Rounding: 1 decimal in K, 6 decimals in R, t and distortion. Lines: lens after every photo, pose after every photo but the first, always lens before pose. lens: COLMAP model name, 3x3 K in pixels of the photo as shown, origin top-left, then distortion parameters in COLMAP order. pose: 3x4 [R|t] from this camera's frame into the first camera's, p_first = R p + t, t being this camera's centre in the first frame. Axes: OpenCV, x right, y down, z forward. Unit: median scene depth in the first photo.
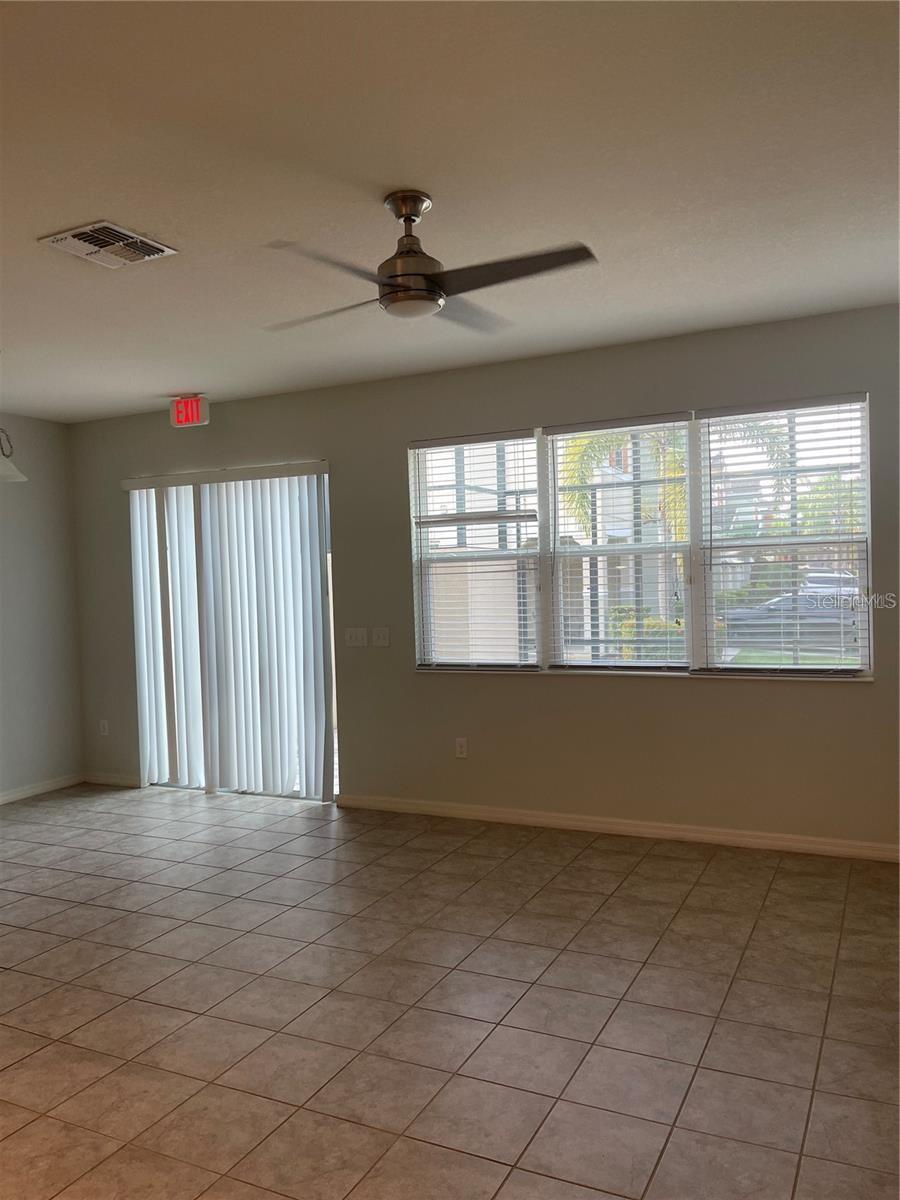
lens RADIAL K [[903.5, 0, 450.0], [0, 903.5, 600.0], [0, 0, 1]] dist [0.028919, -0.000728]
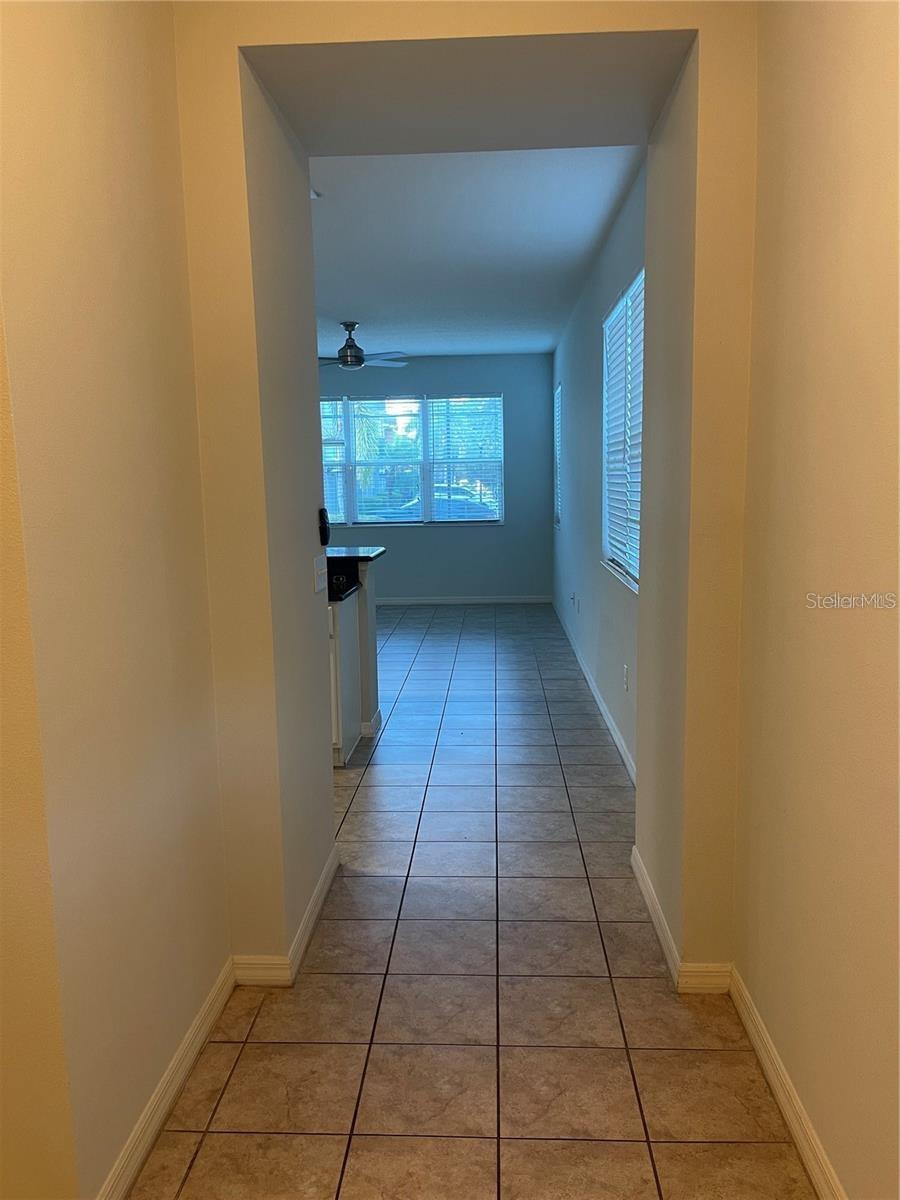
lens RADIAL K [[903.5, 0, 450.0], [0, 903.5, 600.0], [0, 0, 1]] dist [0.028919, -0.000728]
pose [[0.917845, -0.037991, 0.395117, -0.560515], [-0.002254, 0.994894, 0.100895, 0.049824], [-0.396933, -0.093497, 0.913073, -1.027404]]
